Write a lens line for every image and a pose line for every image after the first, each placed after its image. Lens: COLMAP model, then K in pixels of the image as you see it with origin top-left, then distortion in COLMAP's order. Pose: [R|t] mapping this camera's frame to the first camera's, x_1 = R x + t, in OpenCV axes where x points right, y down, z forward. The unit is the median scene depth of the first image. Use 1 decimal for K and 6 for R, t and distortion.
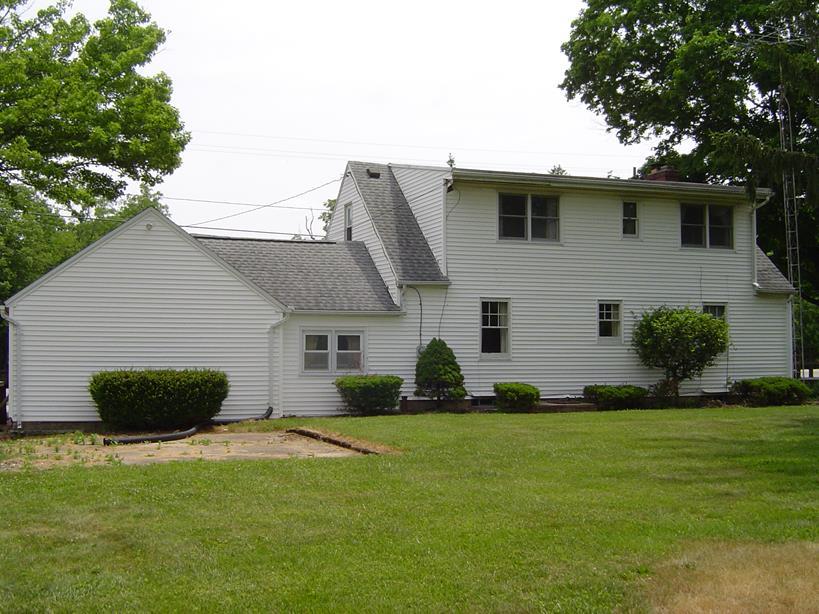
lens RADIAL K [[1036.5, 0, 409.5], [0, 1036.5, 307.0], [0, 0, 1]] dist [-0.014973, -0.032955]
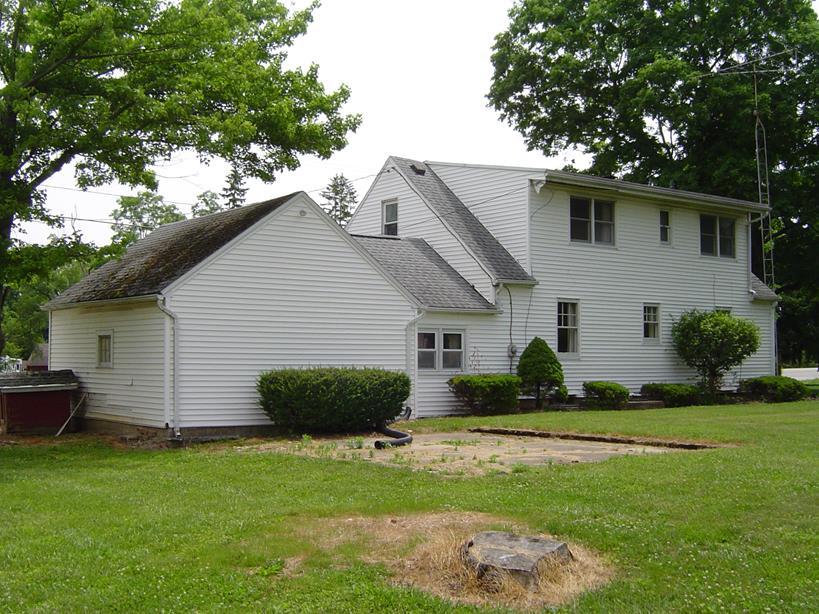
lens RADIAL K [[1036.5, 0, 409.5], [0, 1036.5, 307.0], [0, 0, 1]] dist [-0.014973, -0.032955]
pose [[0.947105, 0.015813, 0.320535, -0.392721], [-0.012773, 0.999851, -0.011586, 0.013363], [-0.320670, 0.006879, 0.947166, 0.083804]]
